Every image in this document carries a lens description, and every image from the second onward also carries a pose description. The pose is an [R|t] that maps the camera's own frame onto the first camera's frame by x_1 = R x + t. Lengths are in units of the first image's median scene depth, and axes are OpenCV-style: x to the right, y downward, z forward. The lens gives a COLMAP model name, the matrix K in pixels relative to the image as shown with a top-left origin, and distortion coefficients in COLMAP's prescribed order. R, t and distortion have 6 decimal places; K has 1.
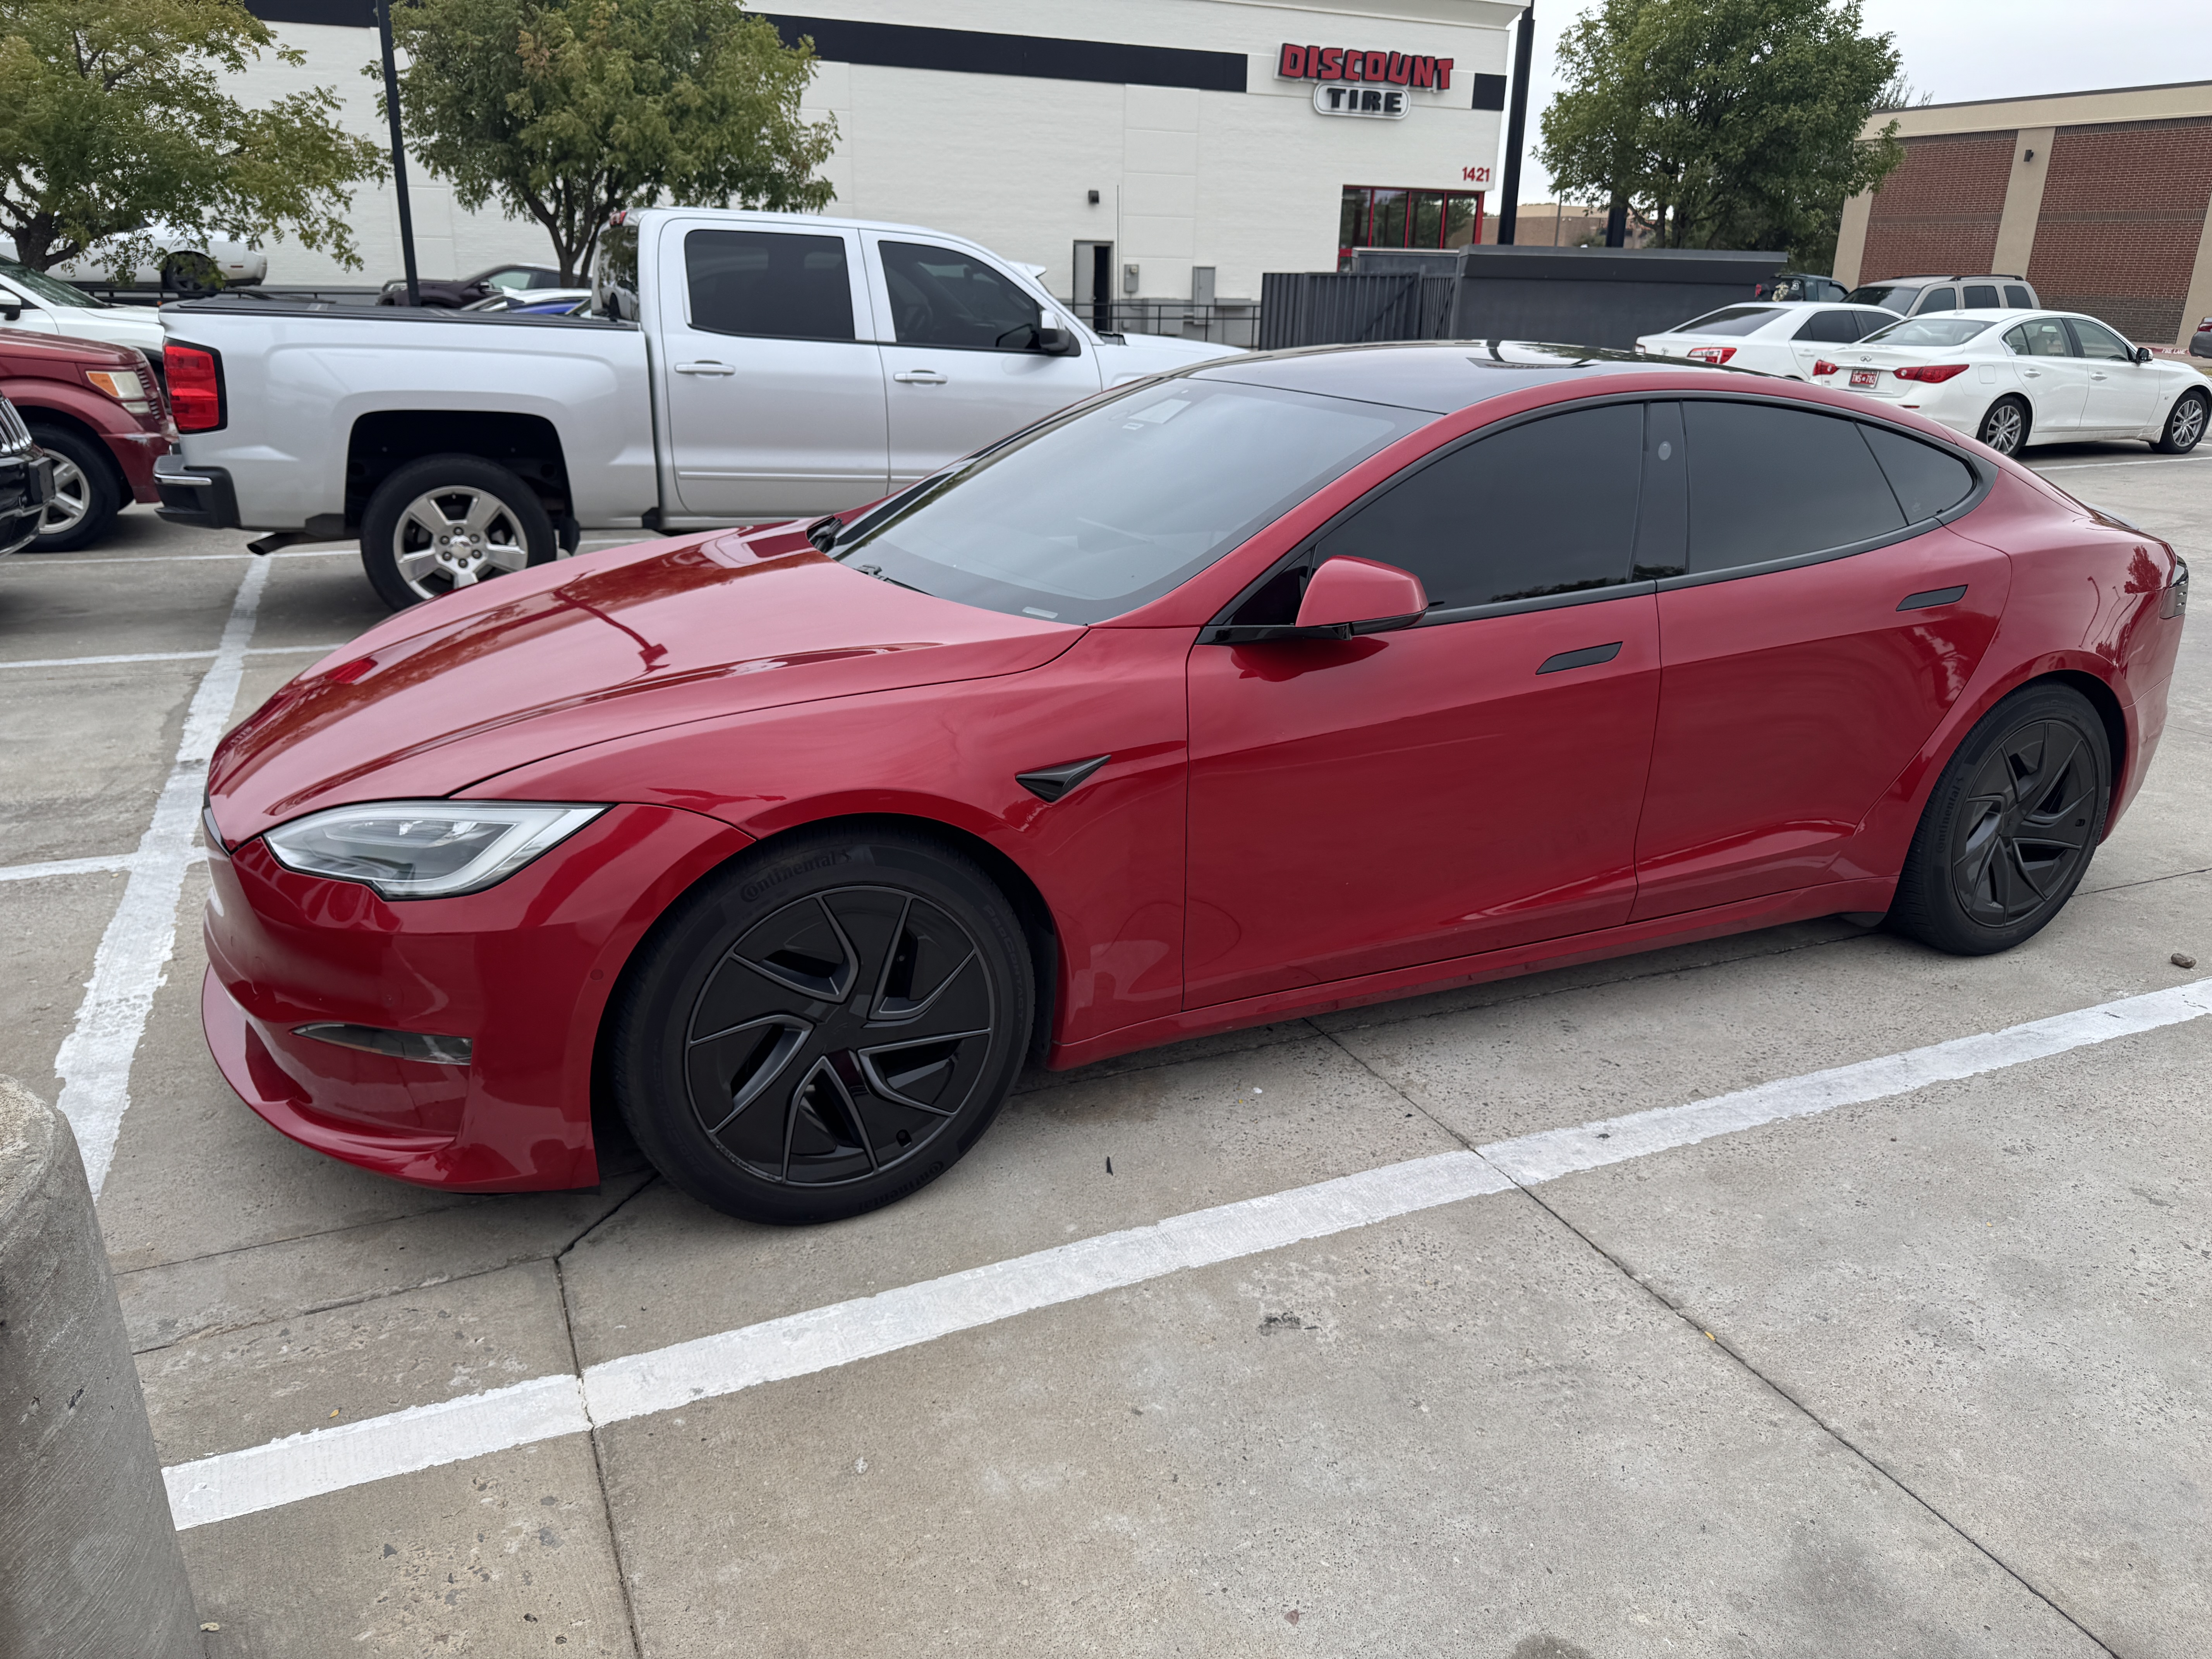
lens RADIAL K [[1570.9, 0, 1082.4], [0, 1570.9, 818.8], [0, 0, 1]] dist [0.021071, -0.022164]
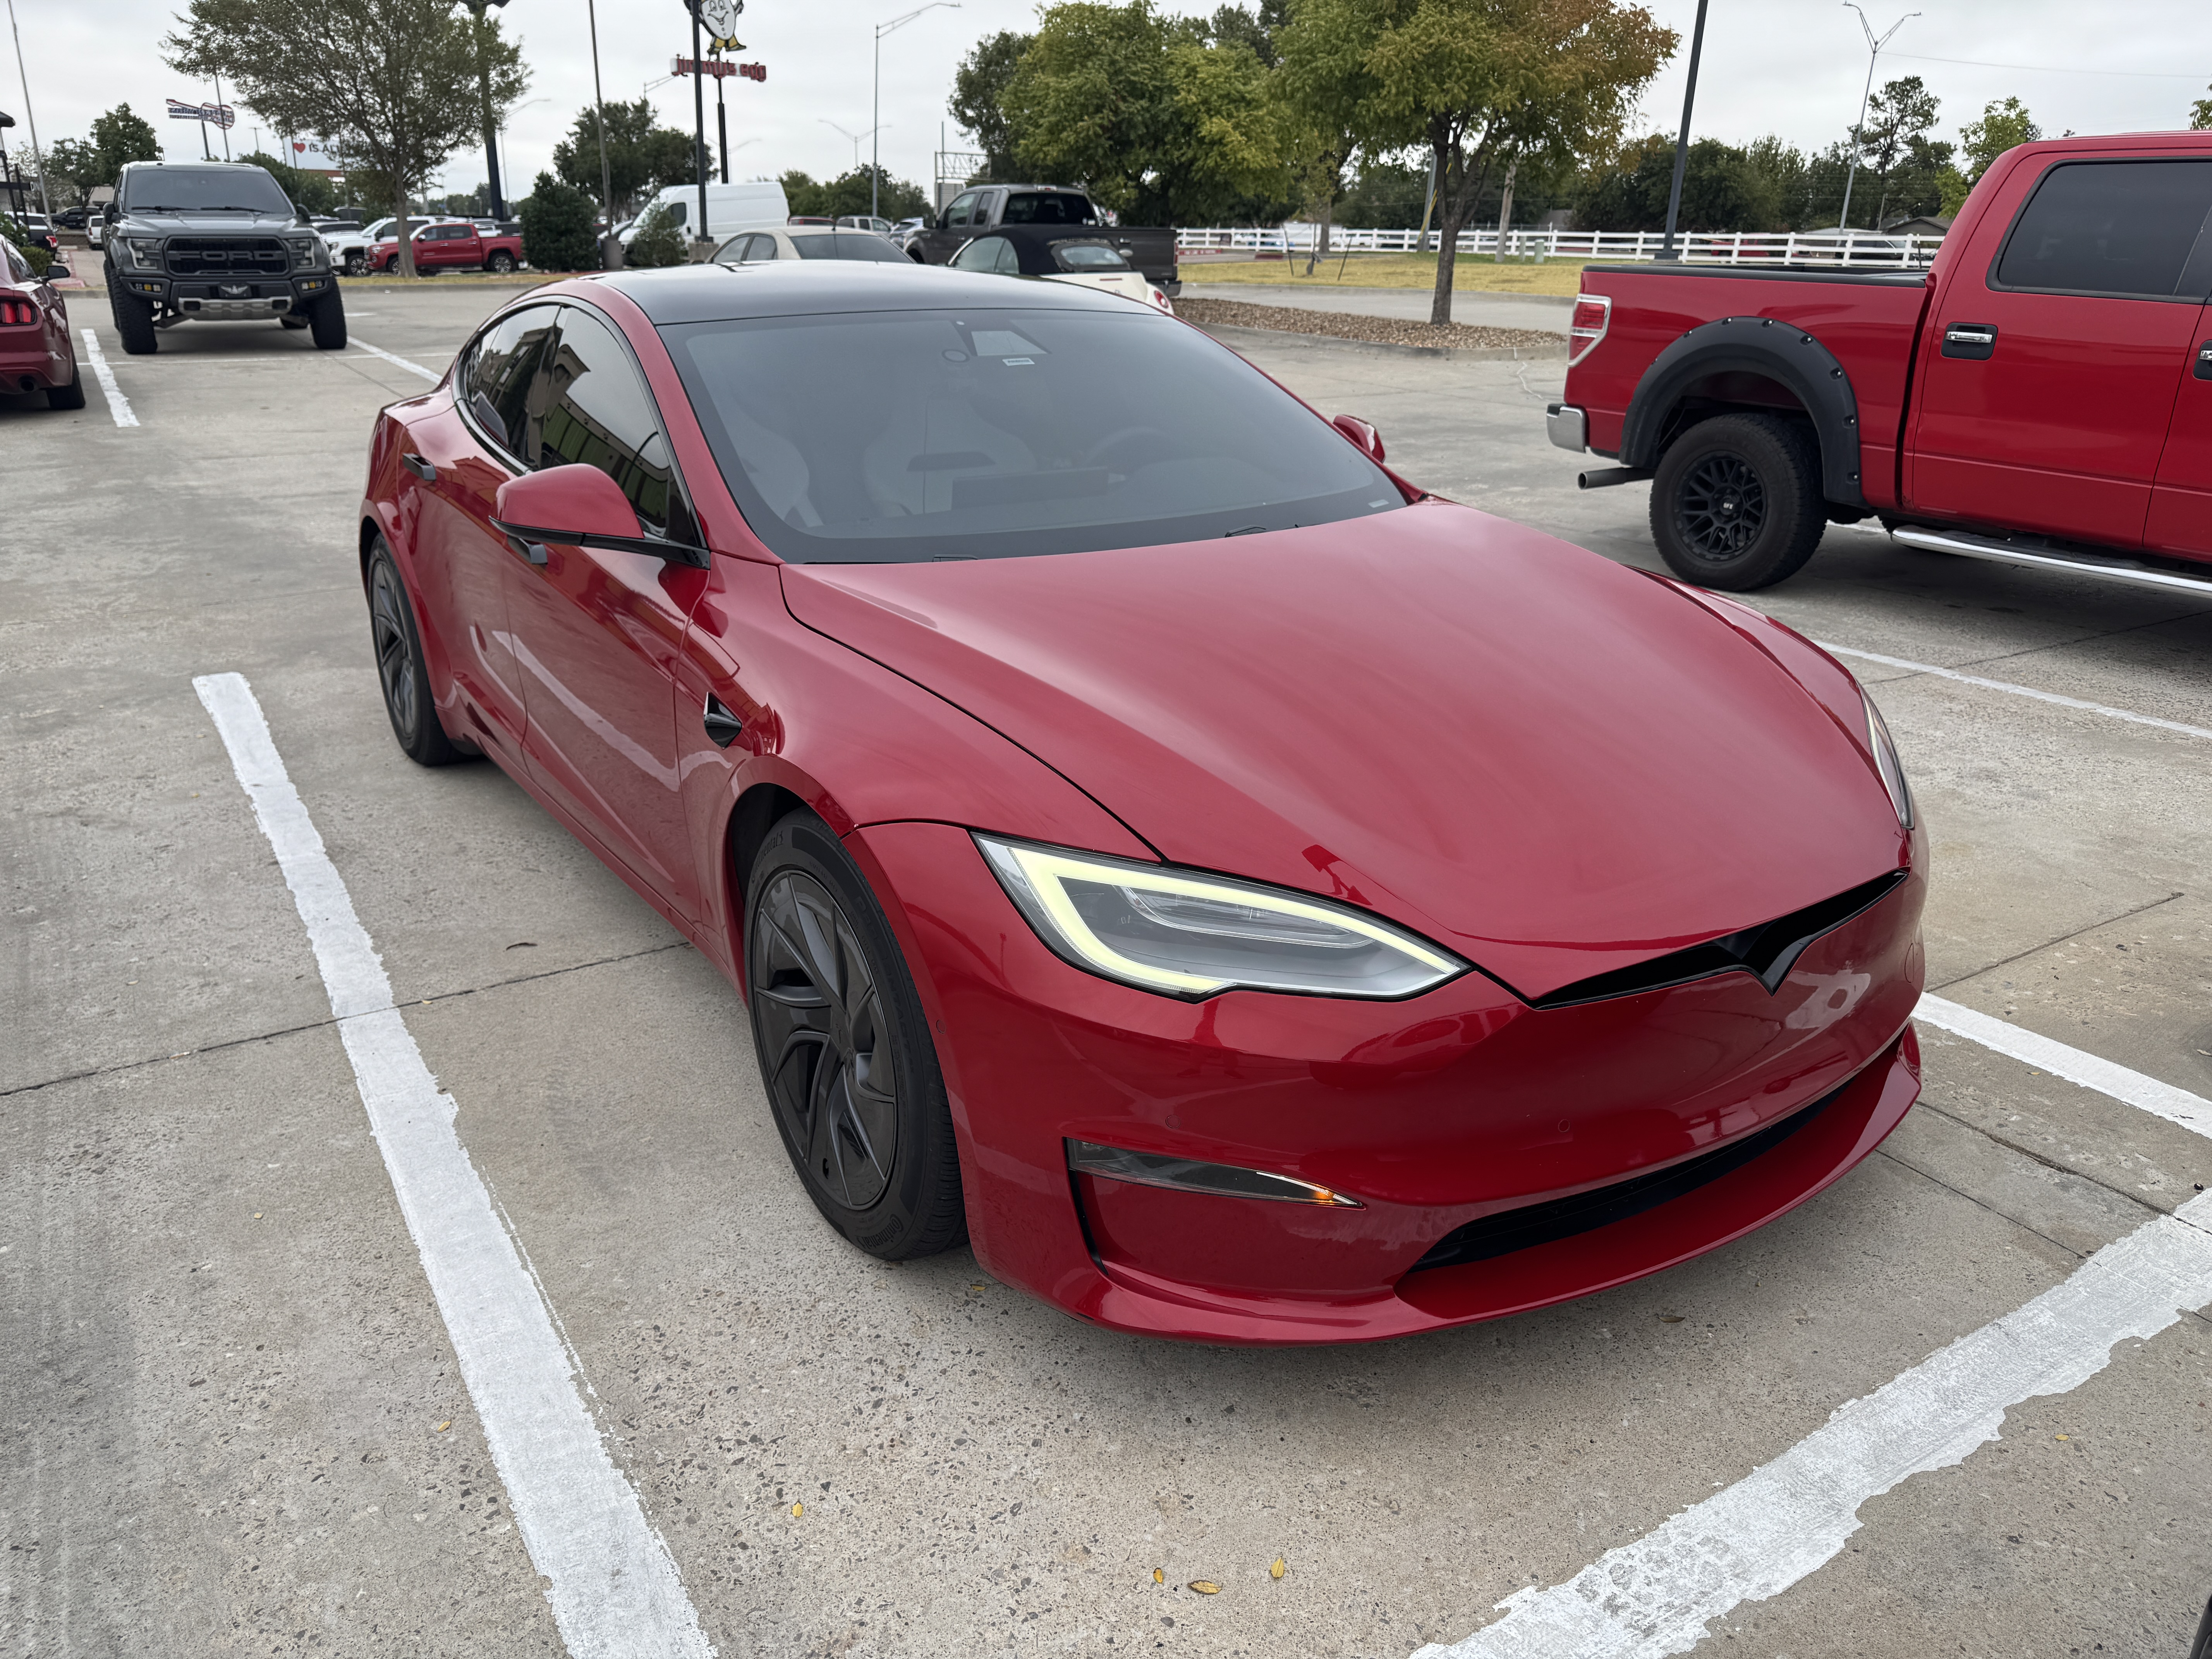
lens RADIAL K [[1576.4, 0, 1088.1], [0, 1576.4, 803.4], [0, 0, 1]] dist [0.019071, -0.025569]
pose [[-0.135189, -0.353509, 0.925611, -0.964509], [0.301943, 0.875054, 0.378300, -0.363843], [-0.943692, 0.330623, -0.011558, 1.070202]]
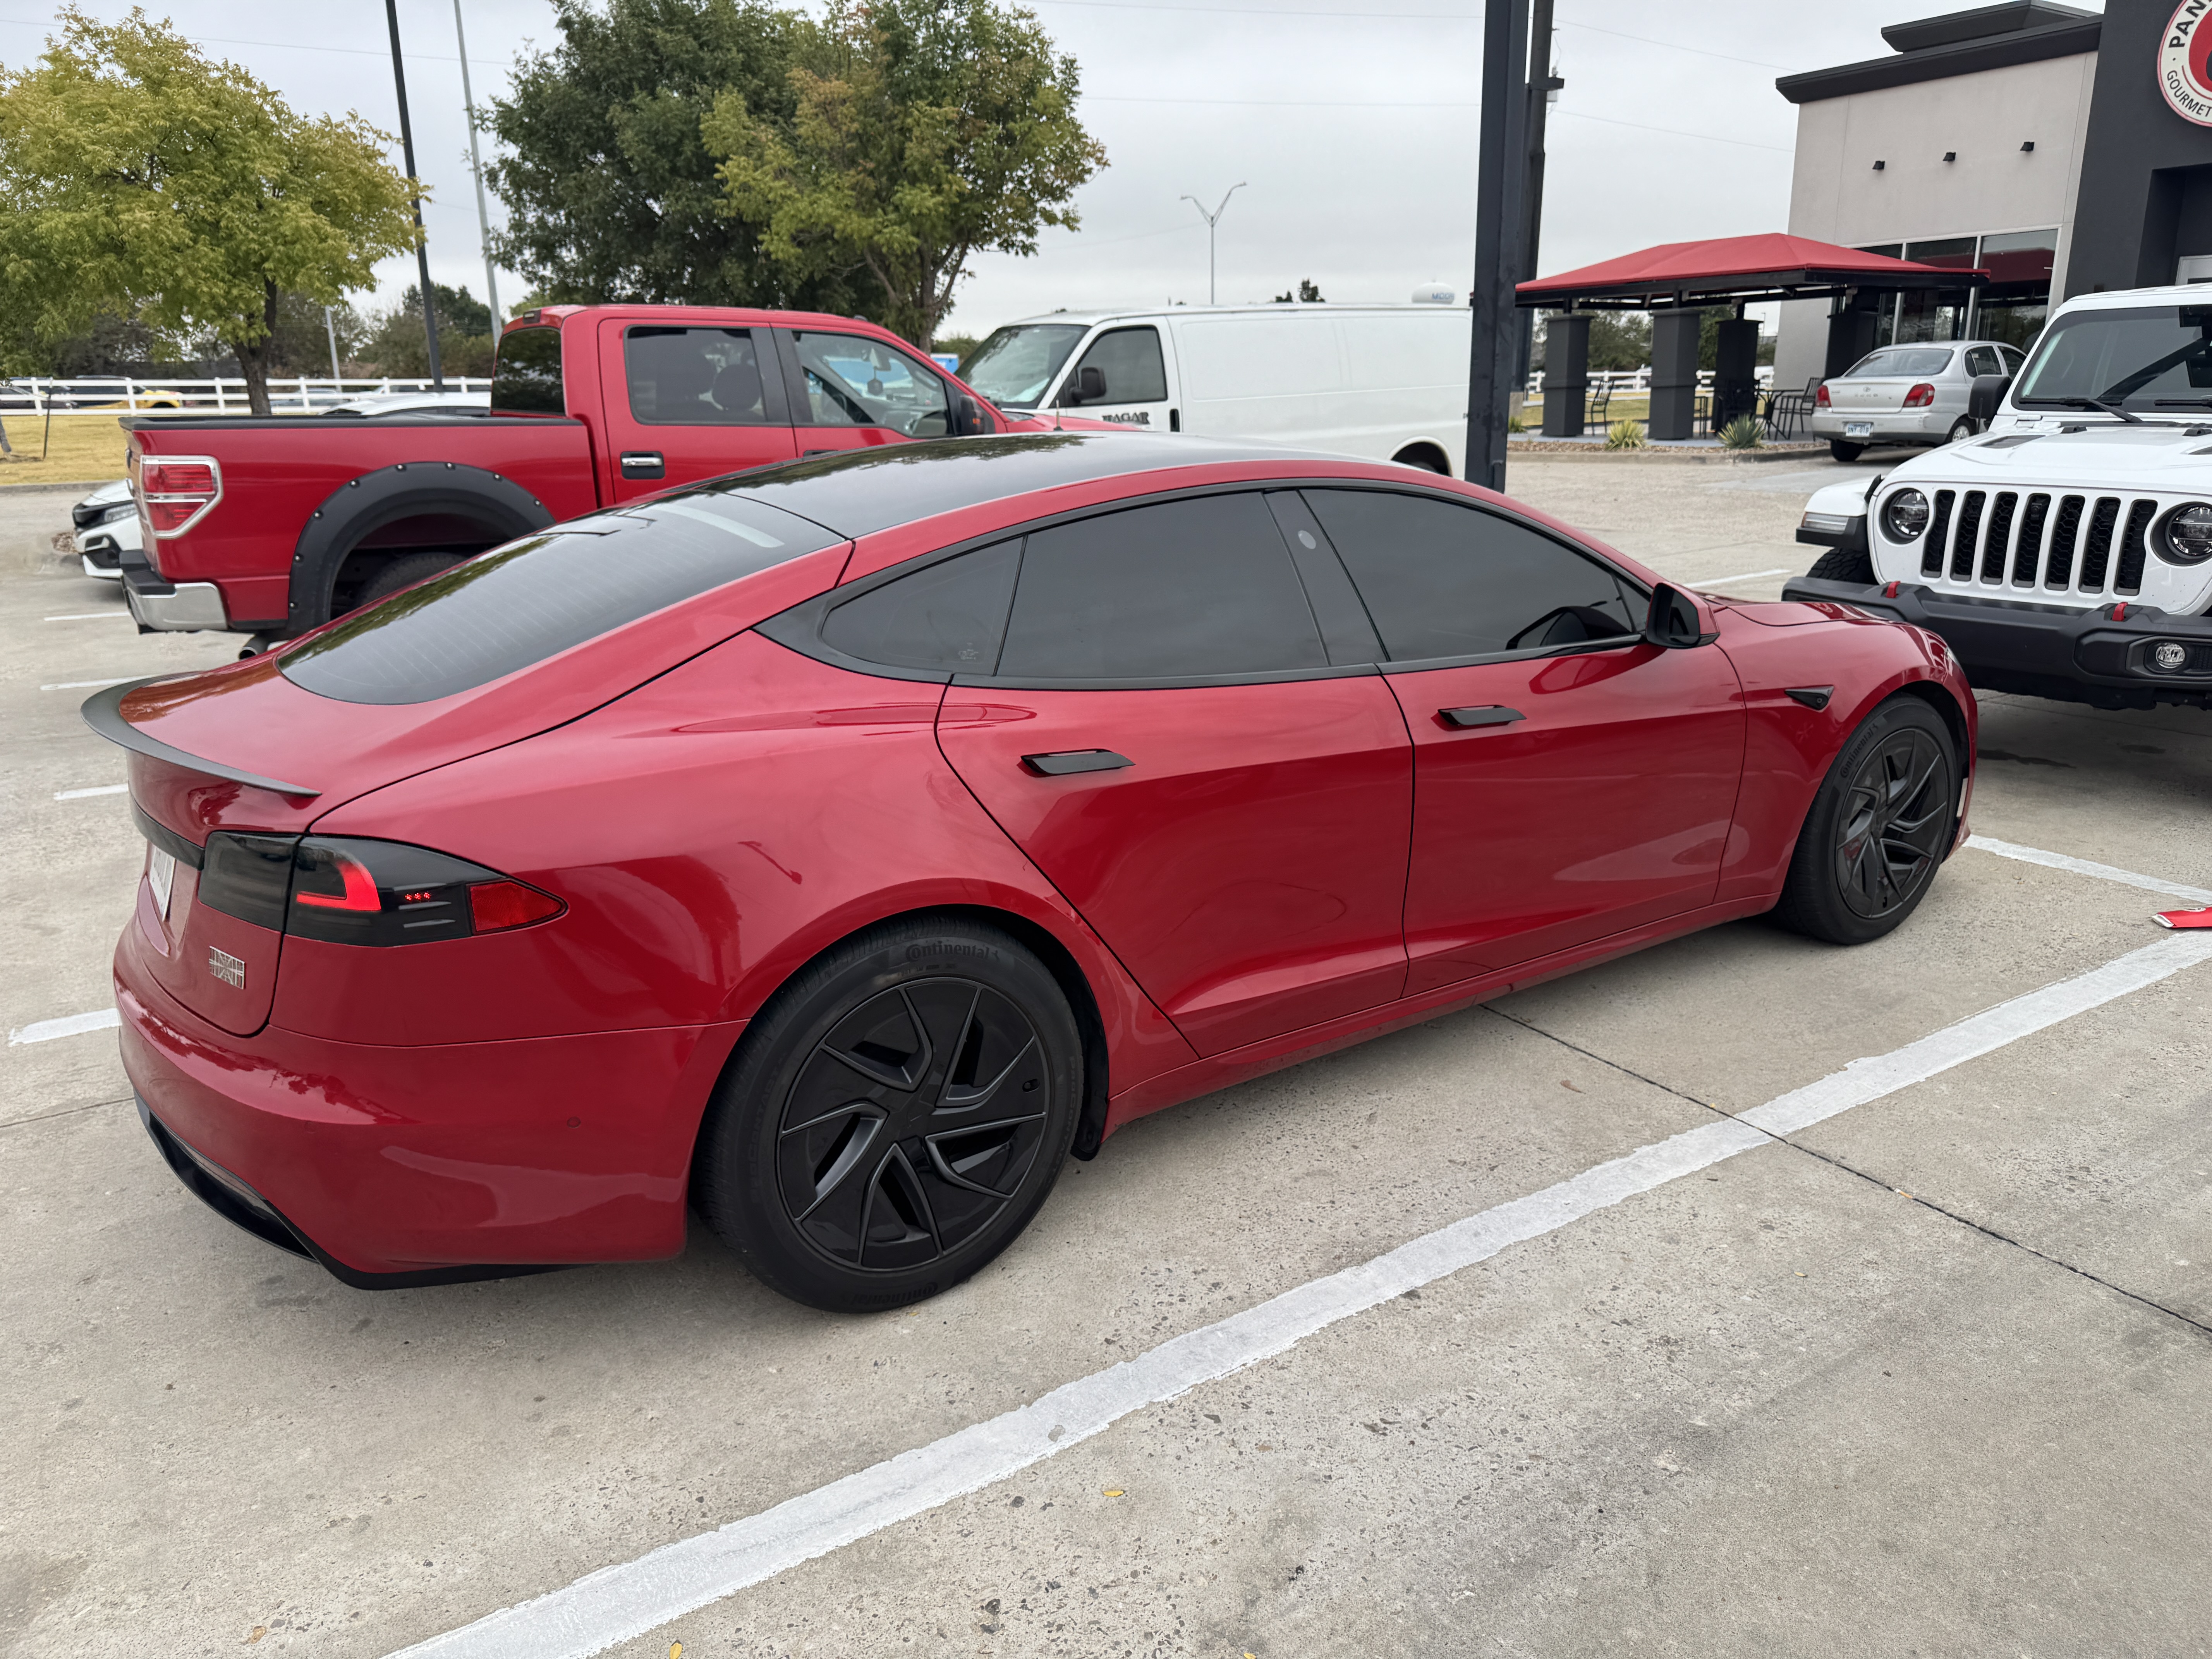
lens RADIAL K [[1576.4, 0, 1088.1], [0, 1576.4, 803.4], [0, 0, 1]] dist [0.019071, -0.025569]
pose [[-0.990590, 0.023914, -0.134755, 0.409857], [-0.054611, 0.833770, 0.549405, -0.702932], [0.125493, 0.551595, -0.824618, 2.117270]]
